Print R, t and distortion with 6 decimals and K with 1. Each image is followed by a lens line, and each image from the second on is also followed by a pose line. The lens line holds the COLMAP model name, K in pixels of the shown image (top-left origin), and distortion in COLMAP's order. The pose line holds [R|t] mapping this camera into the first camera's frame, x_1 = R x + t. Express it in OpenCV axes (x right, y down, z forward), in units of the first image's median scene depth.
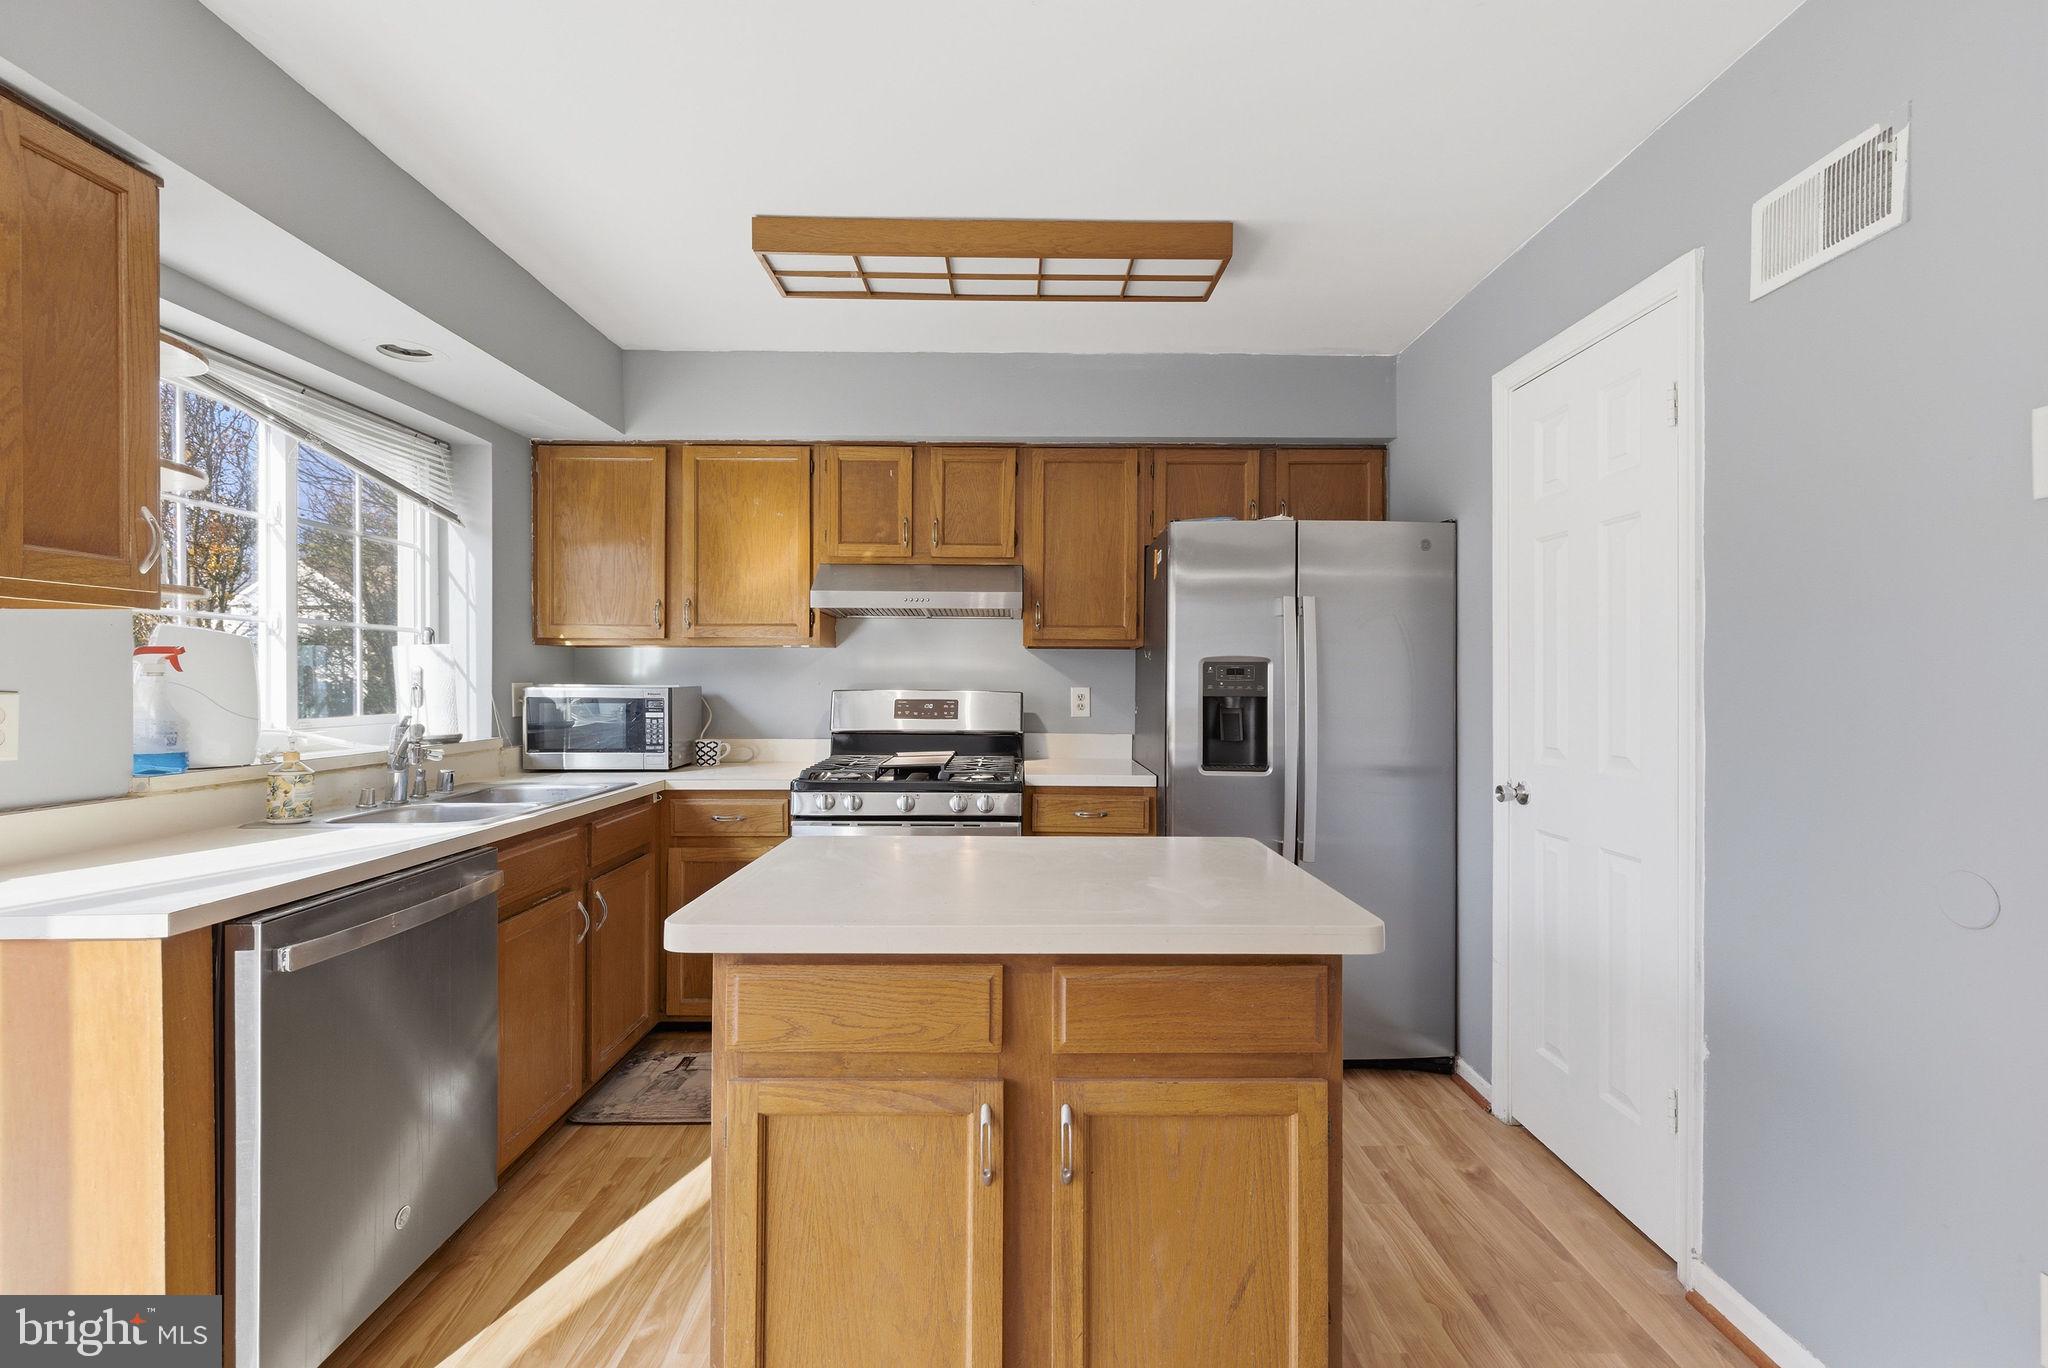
lens RADIAL K [[855.4, 0, 1026.8], [0, 855.4, 688.7], [0, 0, 1]] dist [0.009313, -0.003226]
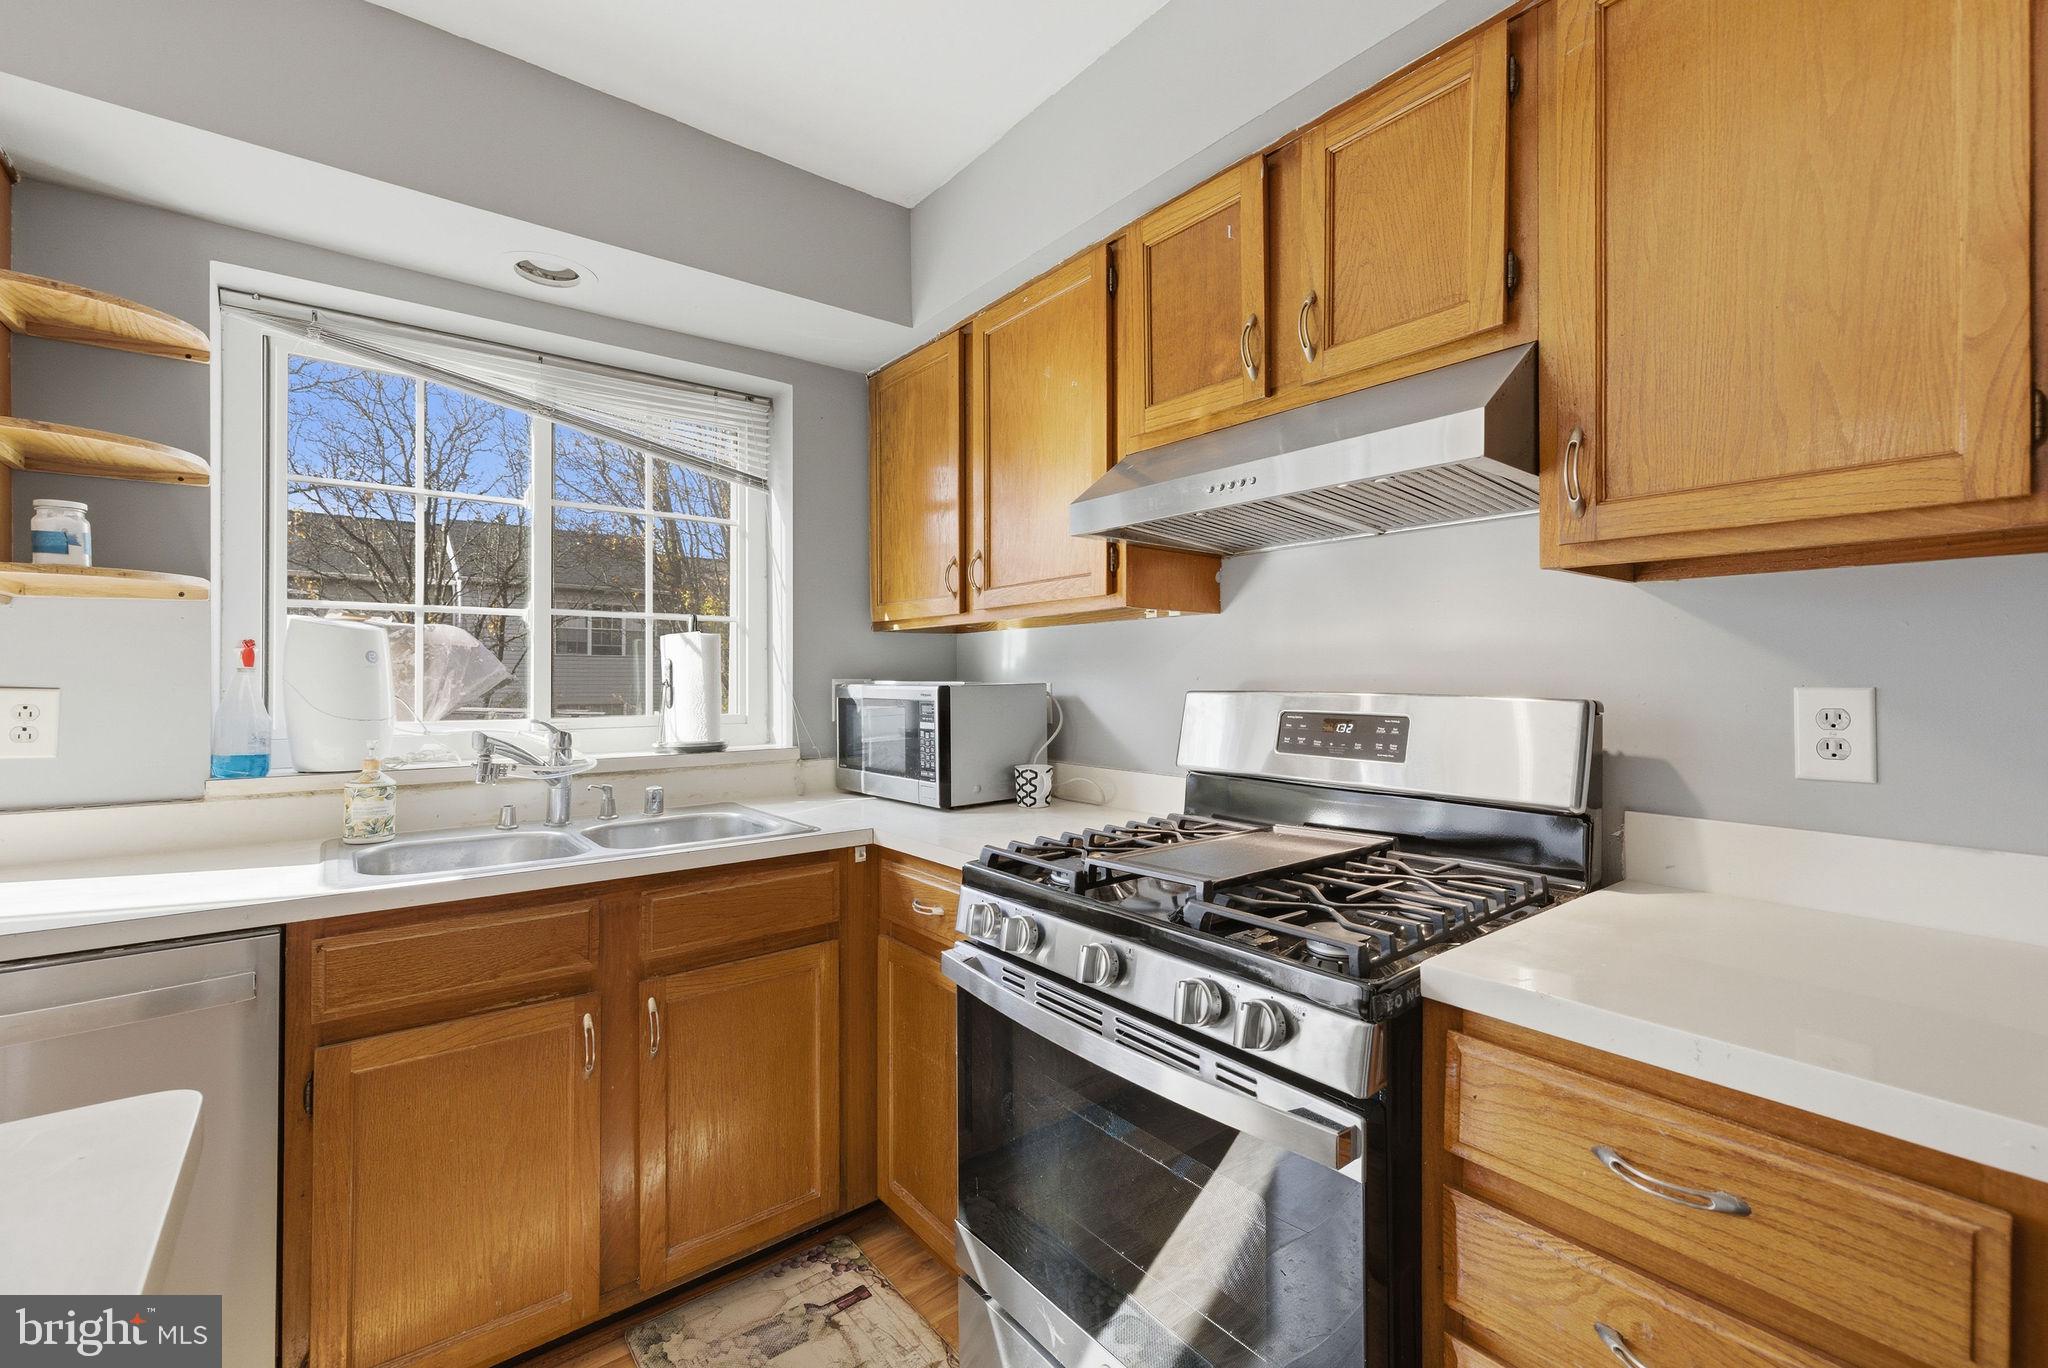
lens RADIAL K [[865.5, 0, 1024.0], [0, 865.5, 674.9], [0, 0, 1]] dist [0.006275, -0.000708]
pose [[0.614792, -0.006778, -0.788661, 0.165683], [-0.002375, 0.999943, -0.010445, -0.002714], [0.788686, 0.008295, 0.614740, 0.700004]]
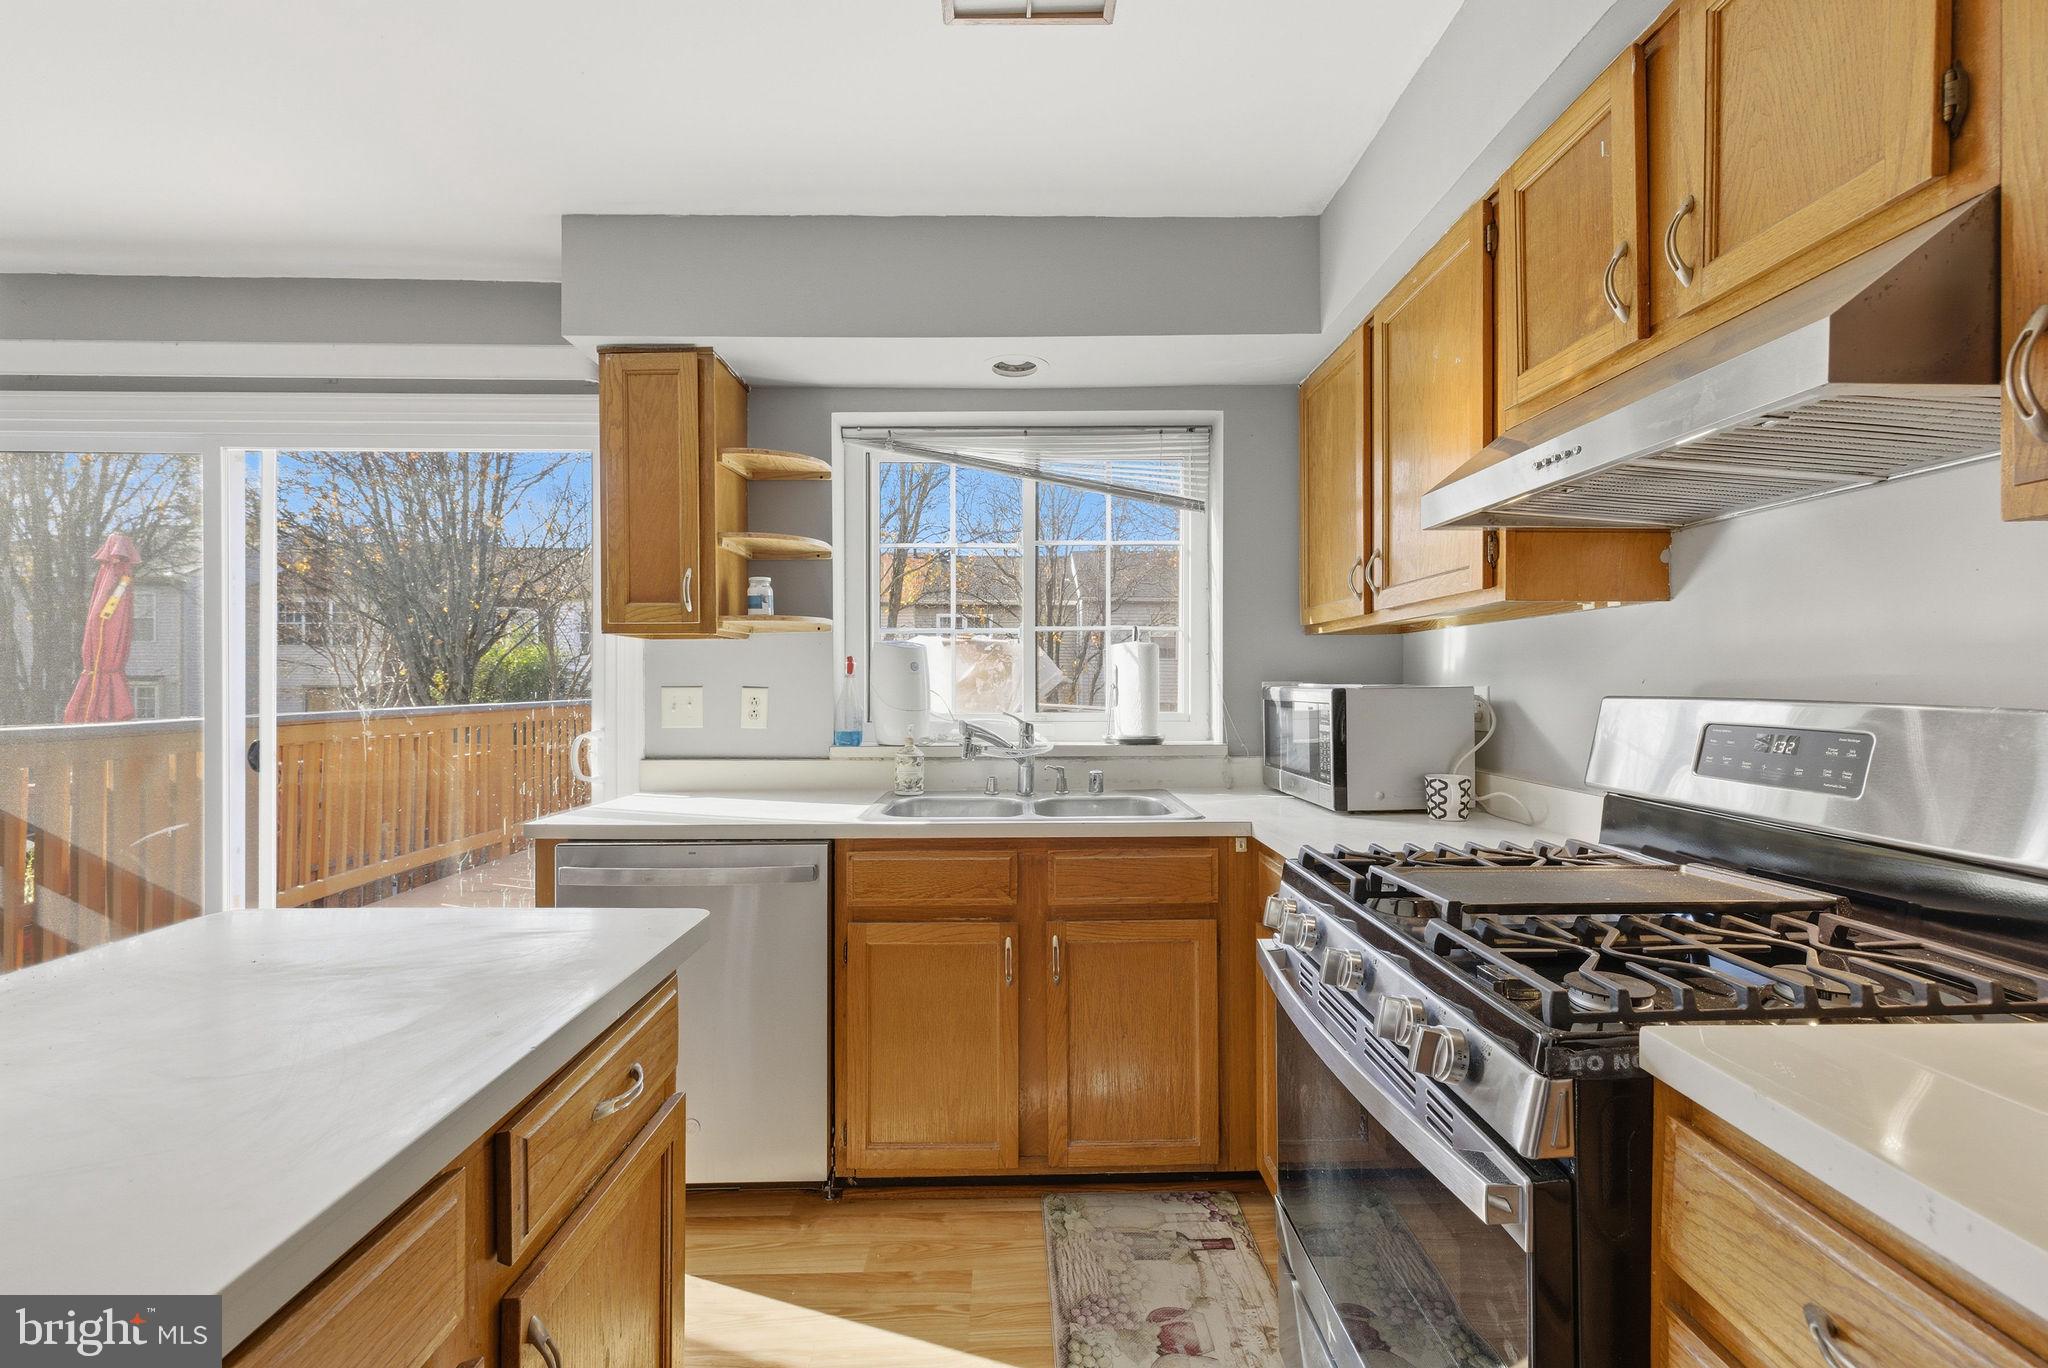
lens RADIAL K [[850.5, 0, 1024.0], [0, 850.5, 684.0], [0, 0, 1]] dist [0.006926, -0.000385]
pose [[0.004851, 0.000979, -0.999988, 0.265828], [-0.004667, 0.999989, 0.000956, -0.004365], [0.999977, 0.004662, 0.004855, 0.827469]]
